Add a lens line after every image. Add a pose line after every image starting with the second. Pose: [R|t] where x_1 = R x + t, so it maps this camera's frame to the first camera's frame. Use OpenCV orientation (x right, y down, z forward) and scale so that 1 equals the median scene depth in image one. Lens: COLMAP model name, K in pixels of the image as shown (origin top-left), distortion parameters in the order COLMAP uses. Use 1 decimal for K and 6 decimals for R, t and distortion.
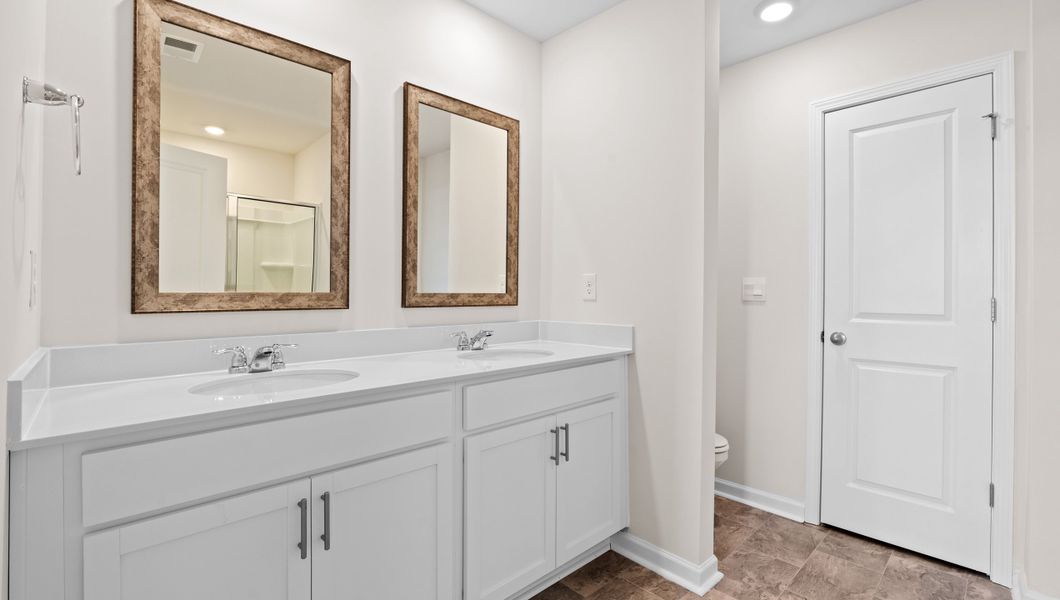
lens RADIAL K [[501.9, 0, 530.2], [0, 501.9, 284.9], [0, 0, 1]] dist [0.000939, 0.000175]
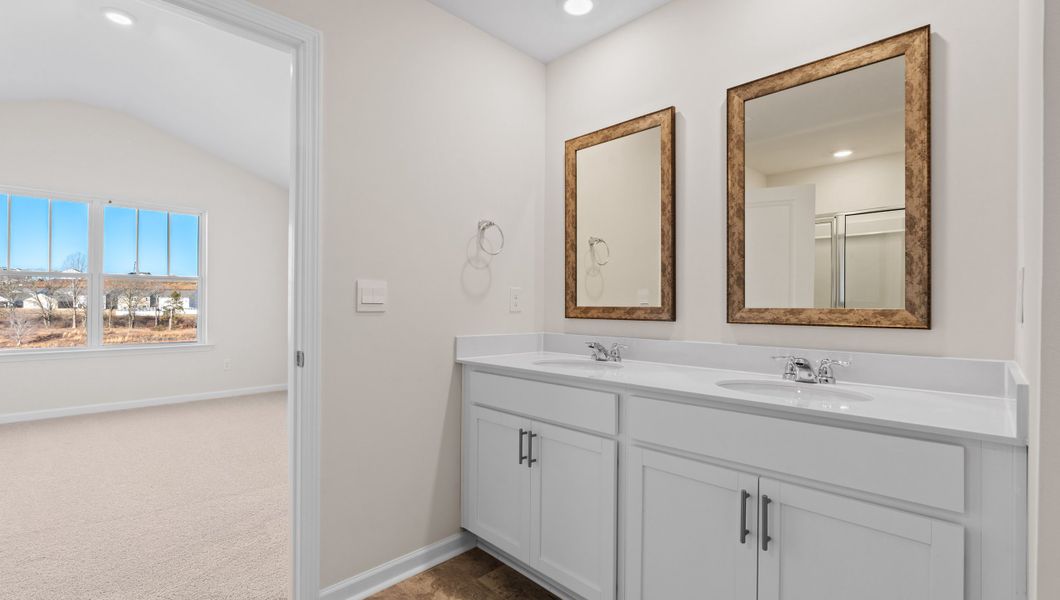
lens RADIAL K [[466.4, 0, 530.0], [0, 466.4, 300.0], [0, 0, 1]] dist [-0.002390, -0.000165]
pose [[-0.015125, -0.013762, -0.999791, 0.714740], [0.010664, 0.999846, -0.013924, 0.010467], [0.999829, -0.010873, -0.014976, 0.692121]]
